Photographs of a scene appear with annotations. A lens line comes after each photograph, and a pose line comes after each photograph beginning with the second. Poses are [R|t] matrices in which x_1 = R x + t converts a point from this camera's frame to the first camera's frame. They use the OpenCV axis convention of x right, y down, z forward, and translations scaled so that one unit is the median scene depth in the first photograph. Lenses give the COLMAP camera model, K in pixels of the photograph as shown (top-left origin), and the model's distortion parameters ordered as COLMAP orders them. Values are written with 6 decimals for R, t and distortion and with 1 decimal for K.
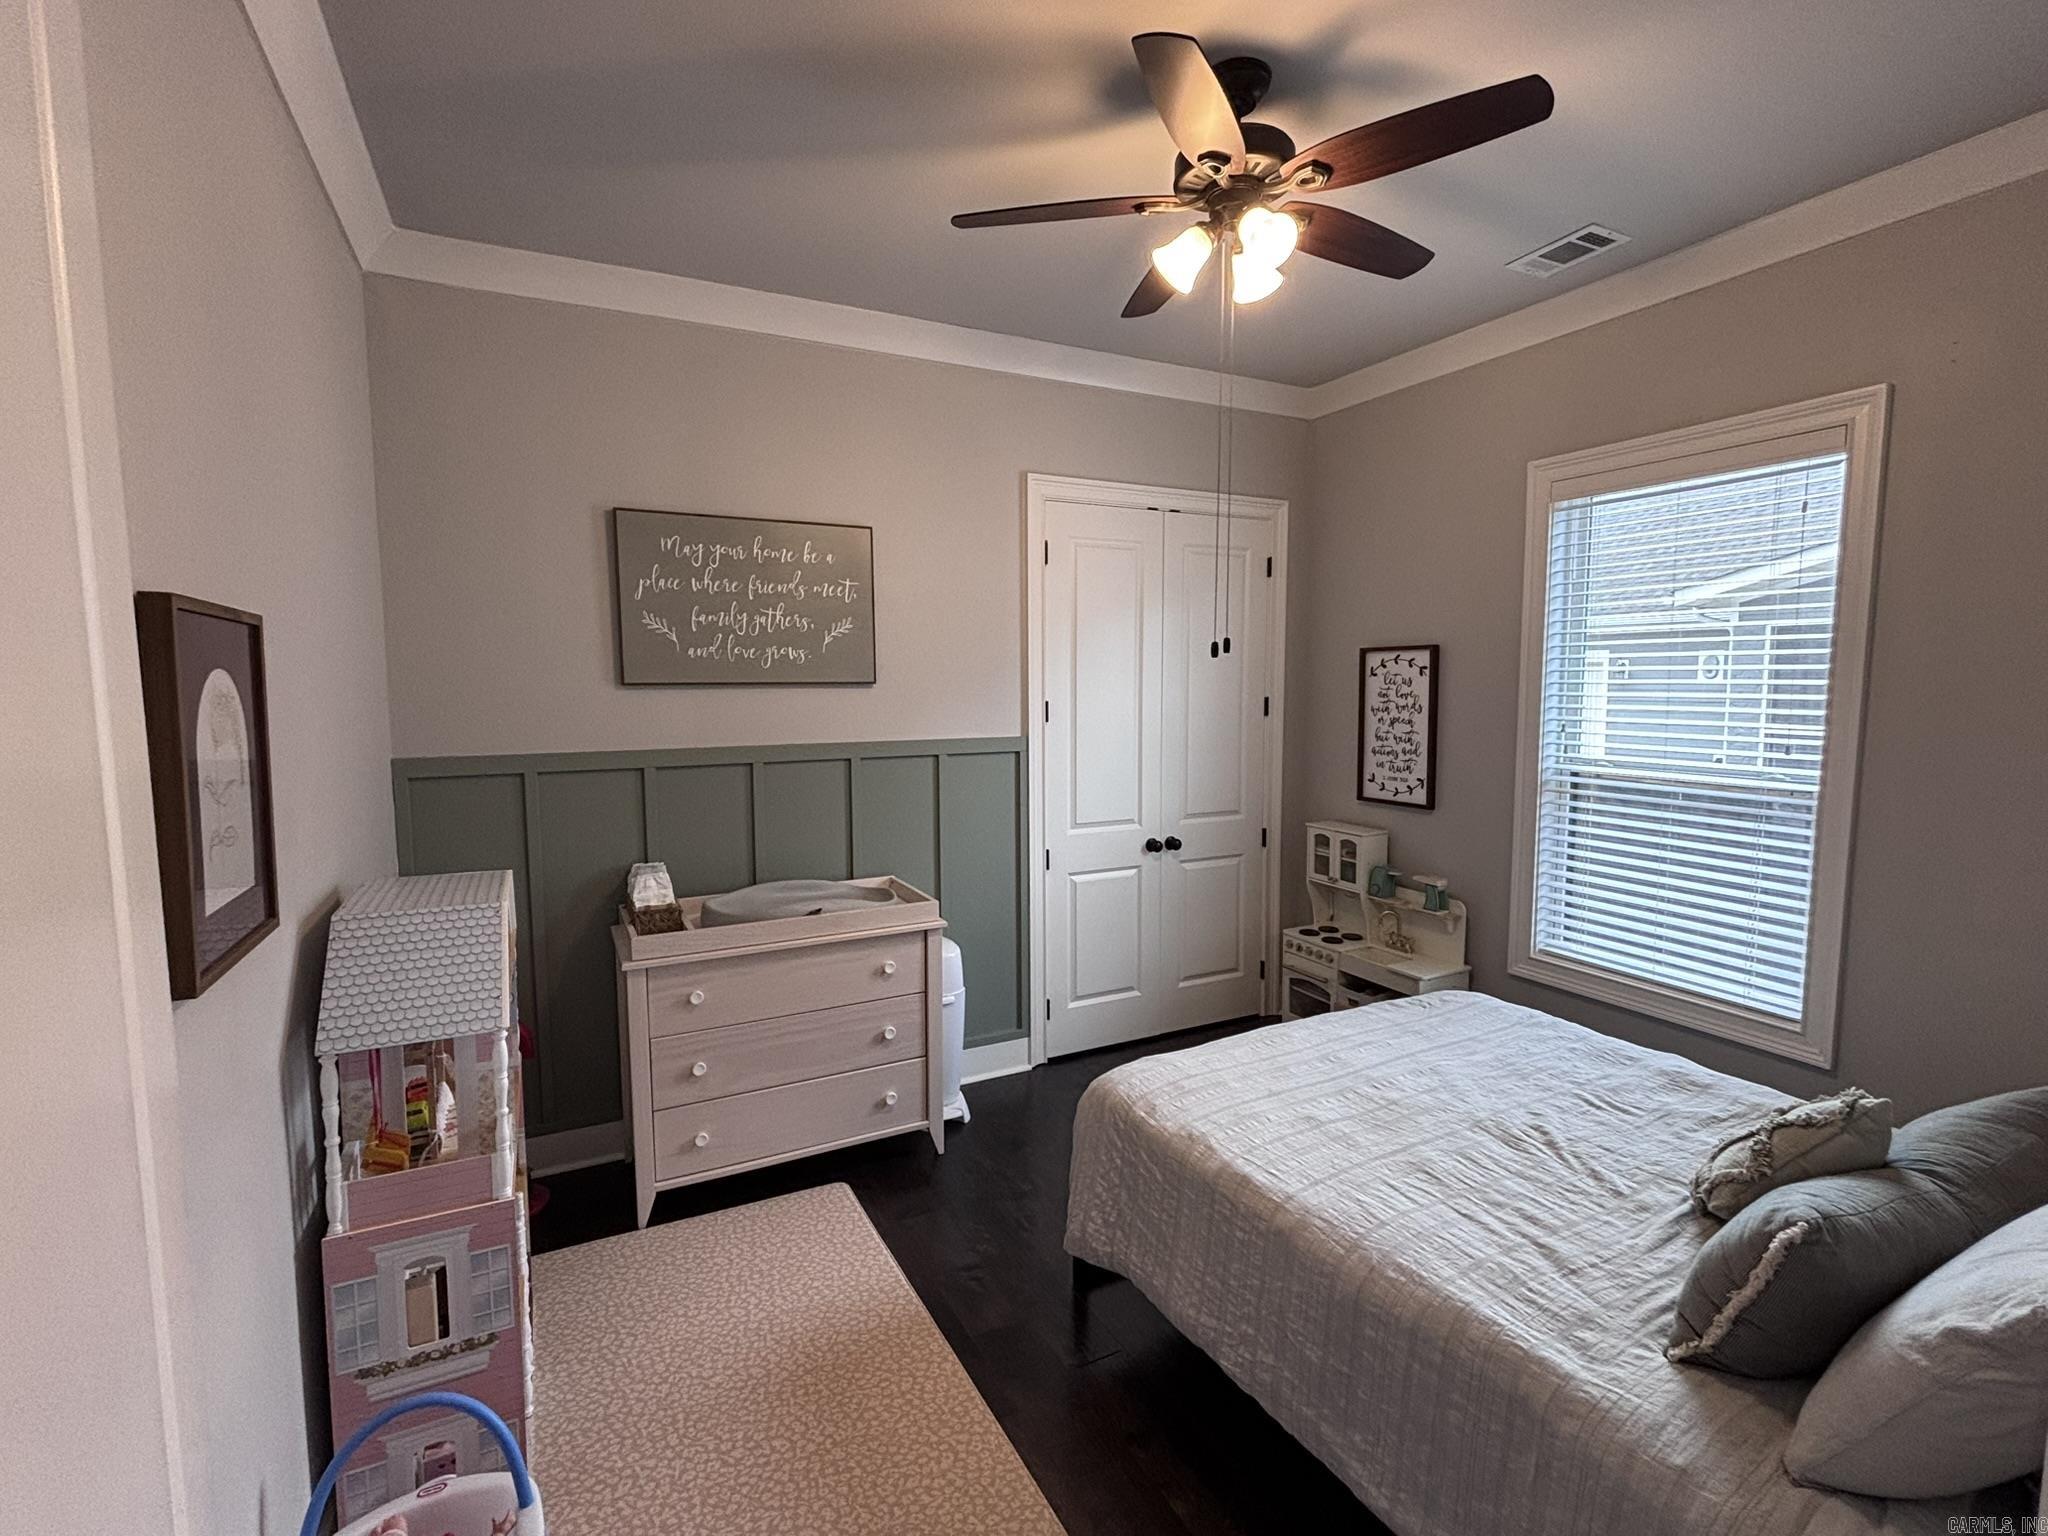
lens RADIAL K [[928.8, 0, 1026.8], [0, 928.8, 767.3], [0, 0, 1]] dist [0.002214, -0.001450]
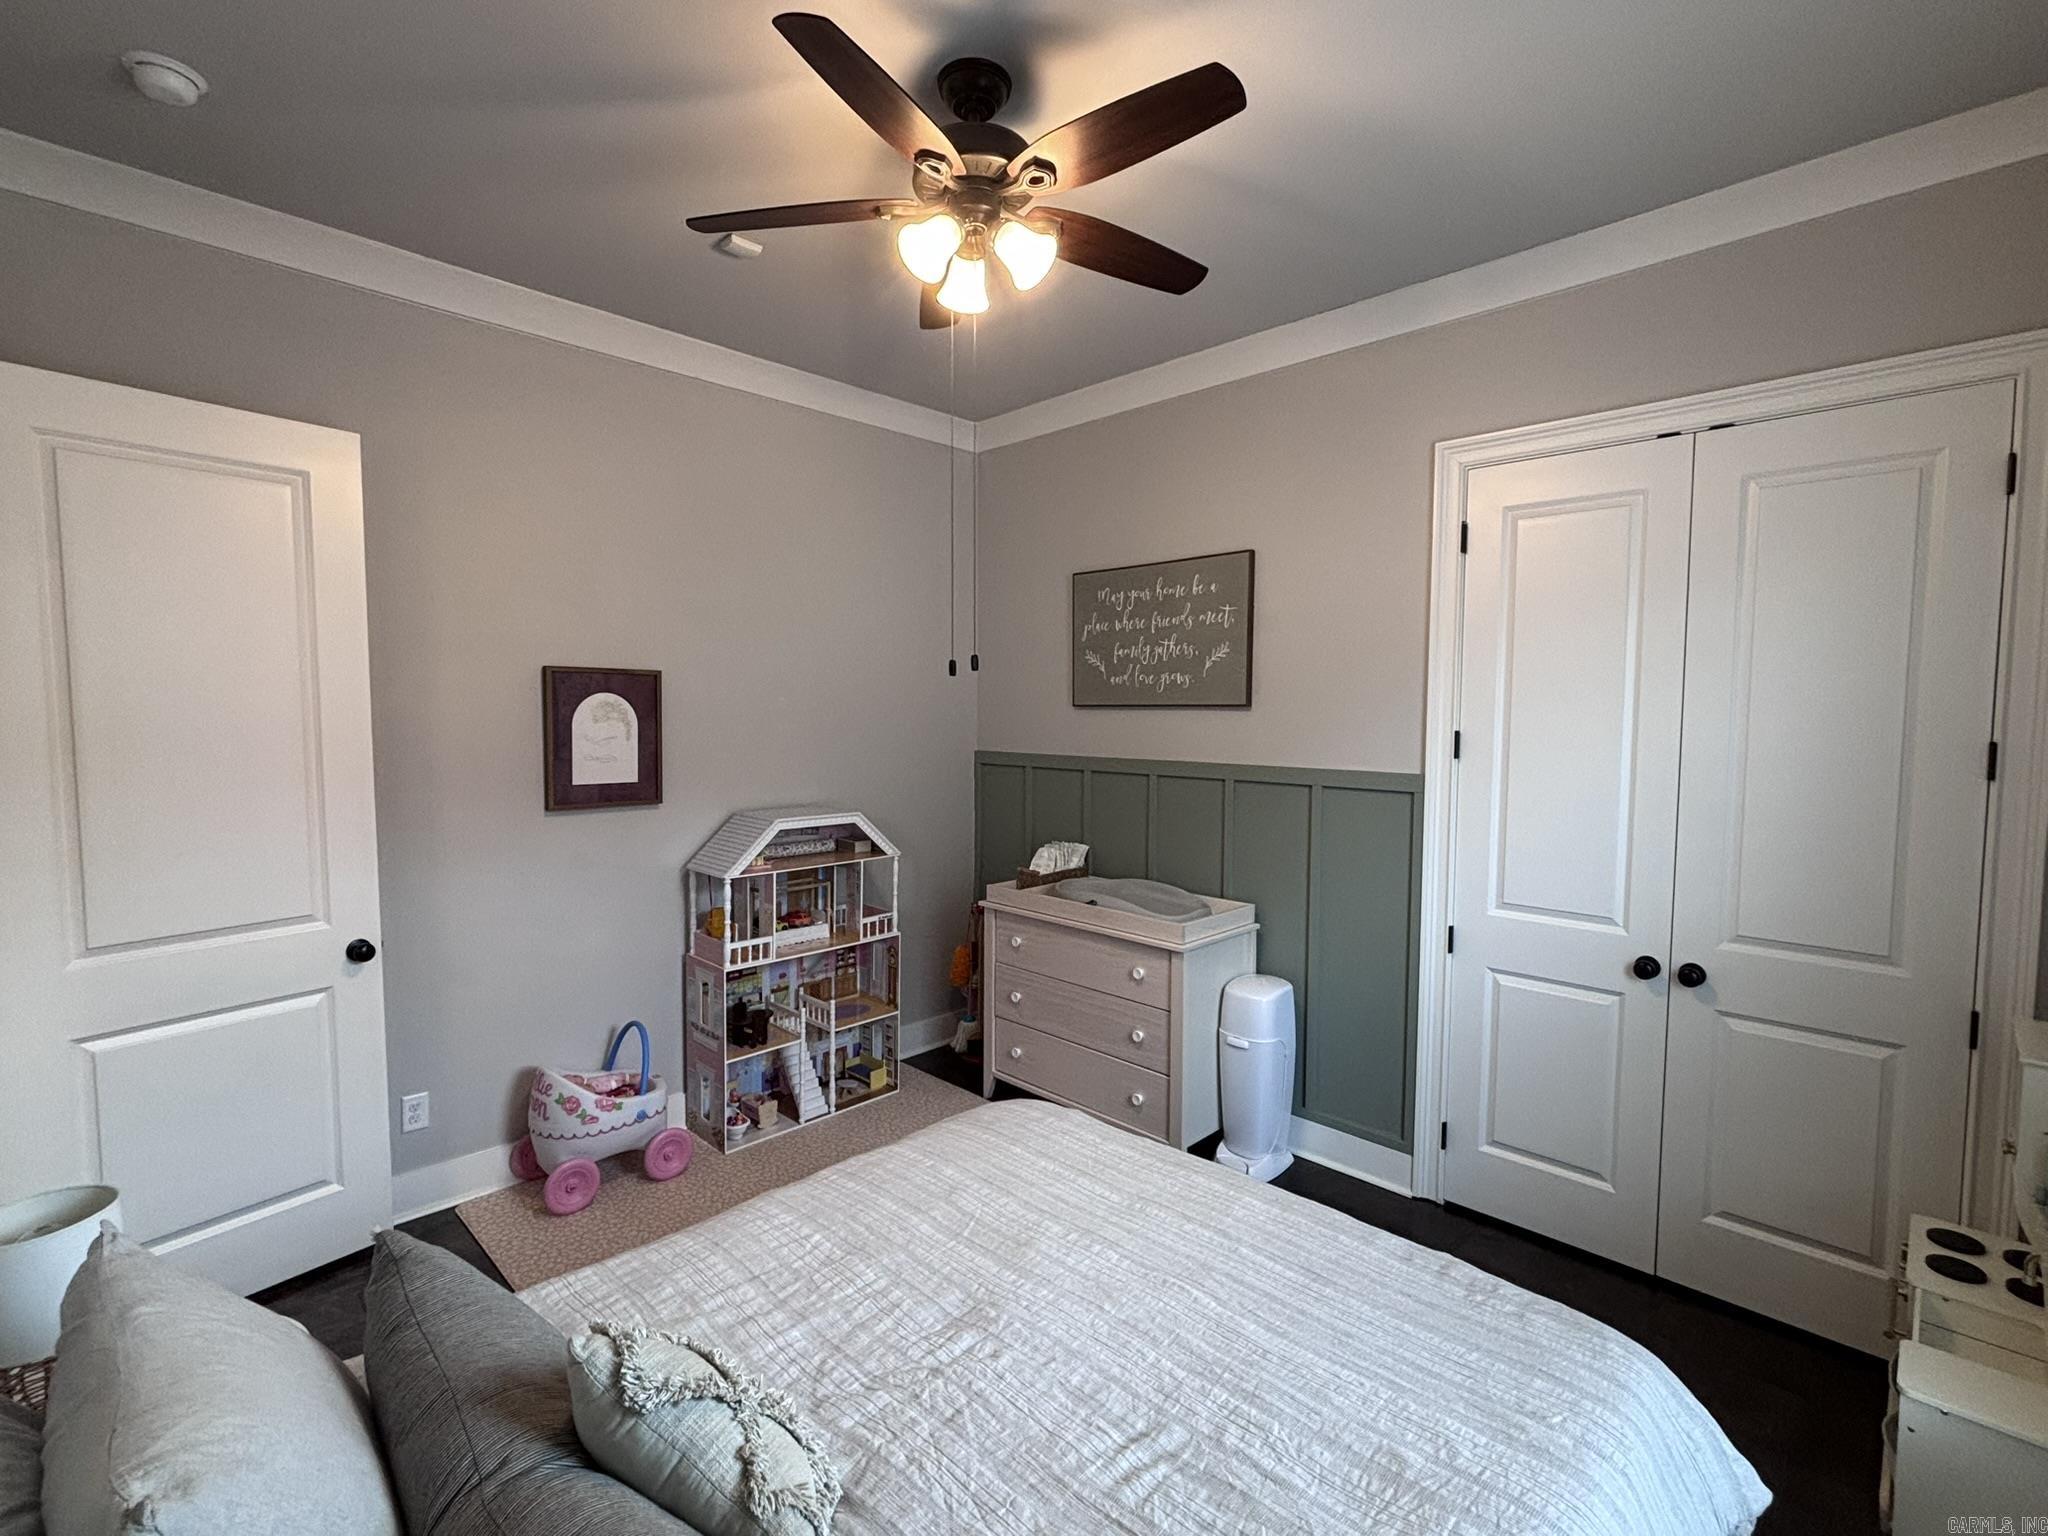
lens RADIAL K [[928.8, 0, 1025.0], [0, 928.8, 761.0], [0, 0, 1]] dist [0.002214, -0.001450]
pose [[0.312337, 0.059539, -0.948104, 0.735871], [-0.096603, 0.994851, 0.030651, -0.041379], [0.945047, 0.082016, 0.316480, 0.483489]]
